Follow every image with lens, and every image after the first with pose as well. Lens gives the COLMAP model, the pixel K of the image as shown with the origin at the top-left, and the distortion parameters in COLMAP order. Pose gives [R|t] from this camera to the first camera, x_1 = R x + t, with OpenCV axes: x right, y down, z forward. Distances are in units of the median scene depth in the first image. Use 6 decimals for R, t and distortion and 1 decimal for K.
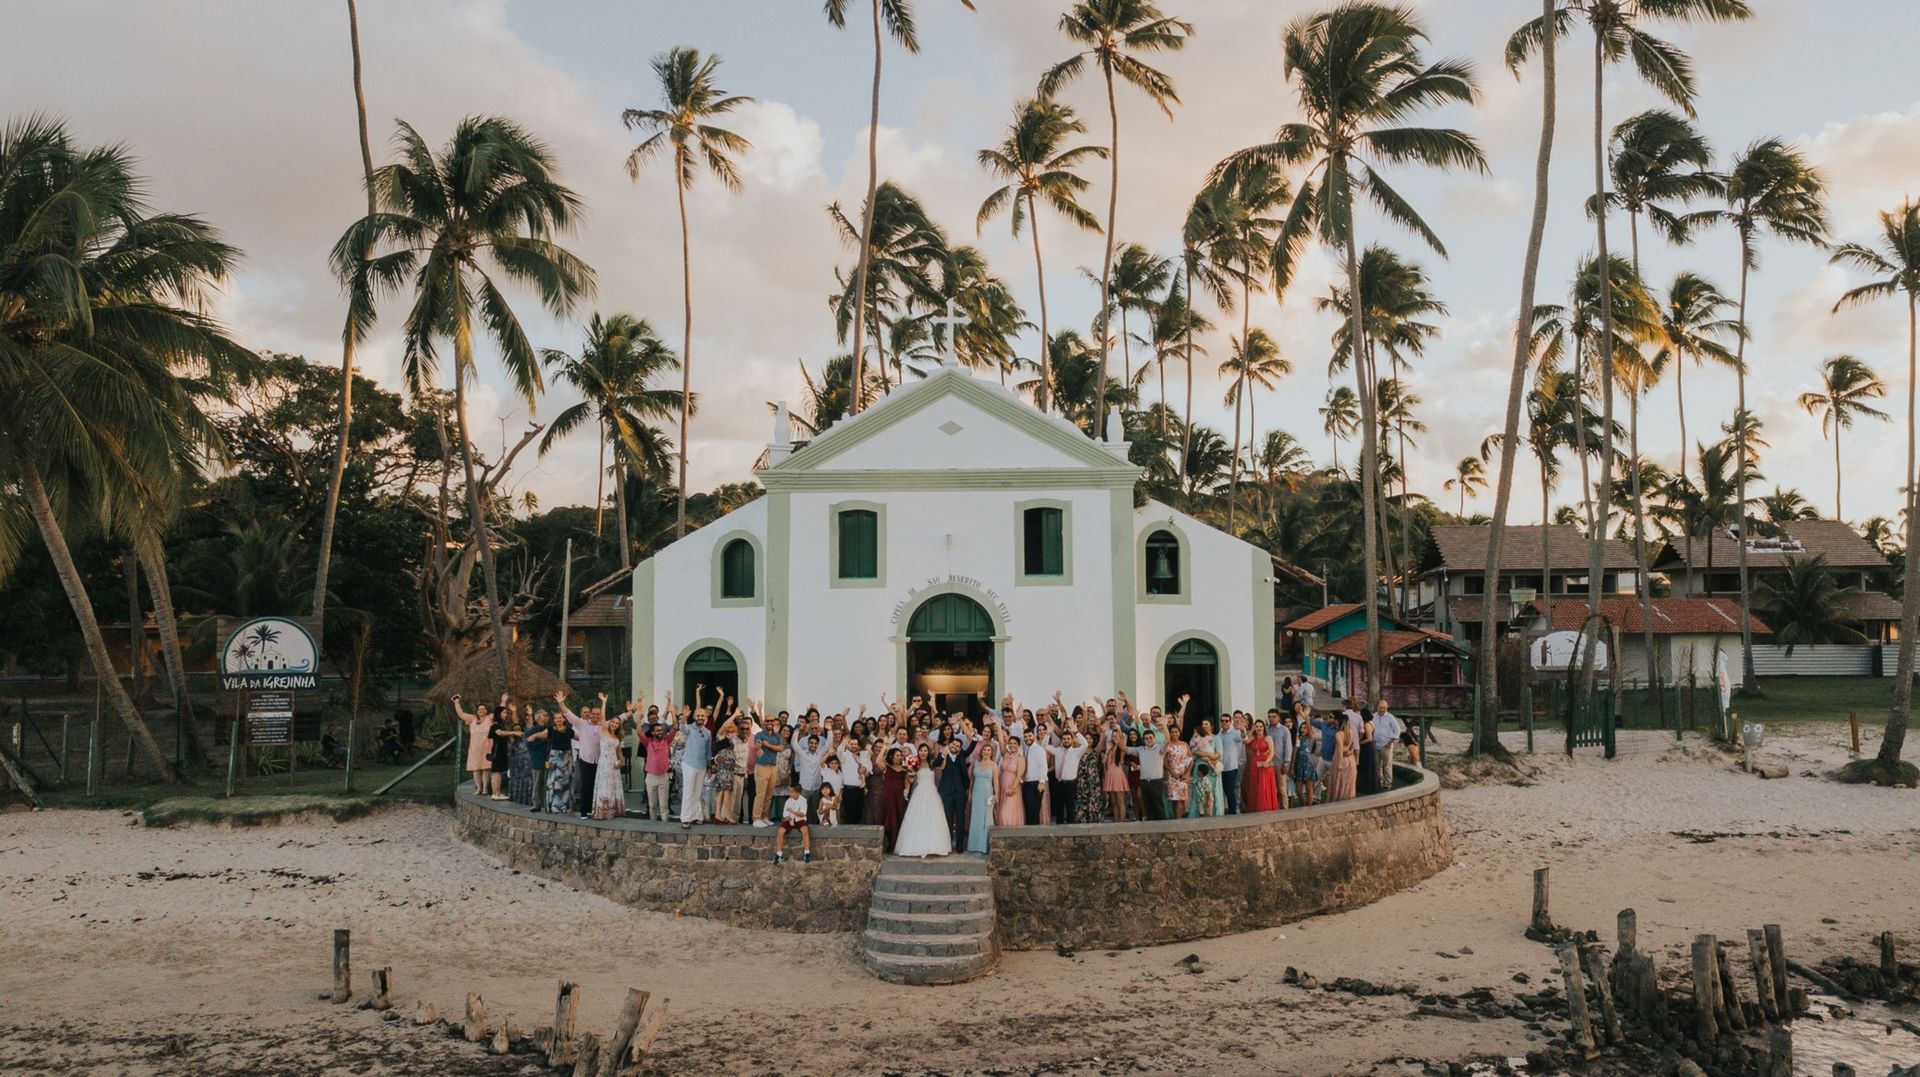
lens RADIAL K [[1290.3, 0, 960.0], [0, 1290.3, 538.5], [0, 0, 1]] dist [0.181010, -0.000552]
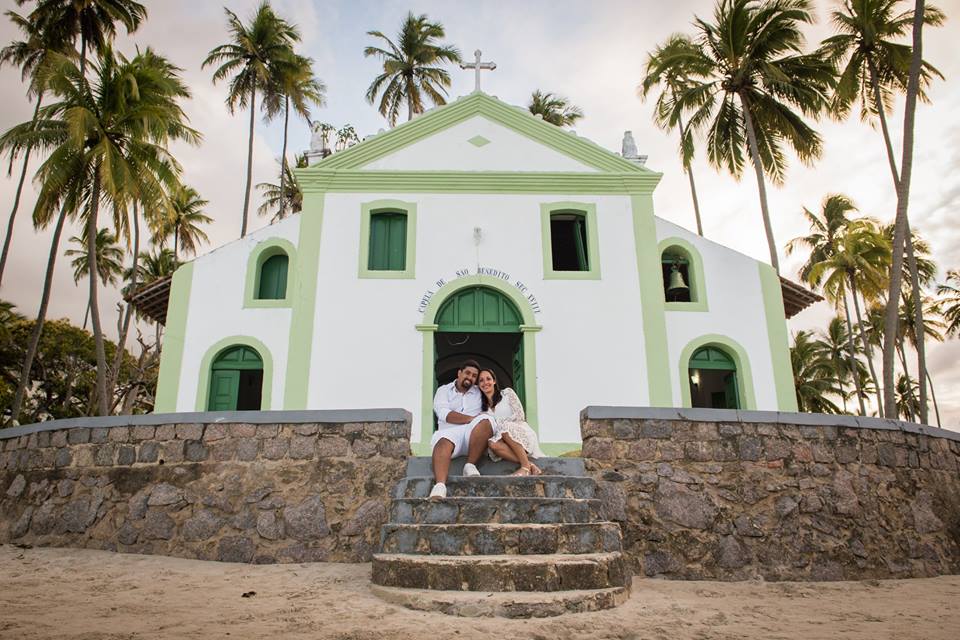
lens RADIAL K [[670.3, 0, 480.0], [0, 670.3, 320.0], [0, 0, 1]] dist [-0.031385, 0.000276]
pose [[0.998561, 0.019356, 0.050009, -0.031948], [-0.007267, 0.972827, -0.231420, 0.187521], [-0.053130, 0.230723, 0.971568, 0.501527]]
